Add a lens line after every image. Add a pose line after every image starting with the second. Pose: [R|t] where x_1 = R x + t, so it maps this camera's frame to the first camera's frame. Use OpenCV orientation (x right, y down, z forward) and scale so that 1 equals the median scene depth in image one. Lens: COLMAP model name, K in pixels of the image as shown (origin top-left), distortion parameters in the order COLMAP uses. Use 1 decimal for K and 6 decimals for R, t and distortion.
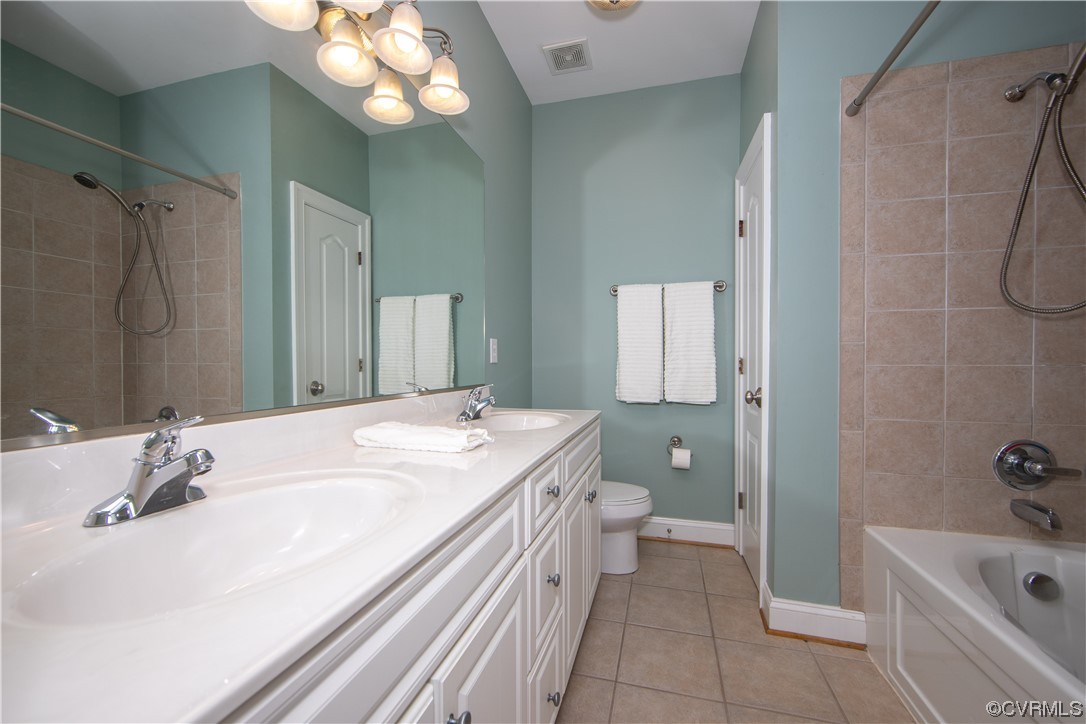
lens RADIAL K [[431.0, 0, 535.7], [0, 431.0, 359.6], [0, 0, 1]] dist [-0.011372, -0.000019]
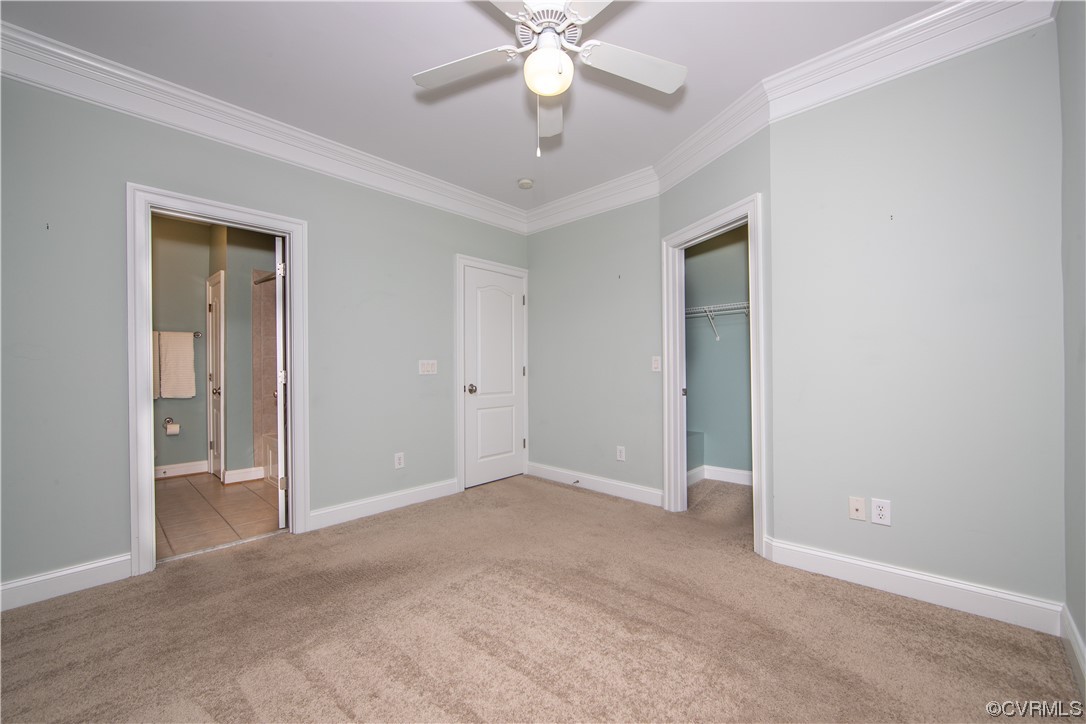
lens RADIAL K [[431.0, 0, 540.7], [0, 431.0, 365.3], [0, 0, 1]] dist [-0.011372, -0.000019]
pose [[0.450595, -0.009347, 0.892679, -0.647850], [0.003608, 0.999956, 0.008649, -0.055080], [-0.892721, -0.000677, 0.450609, -1.356384]]
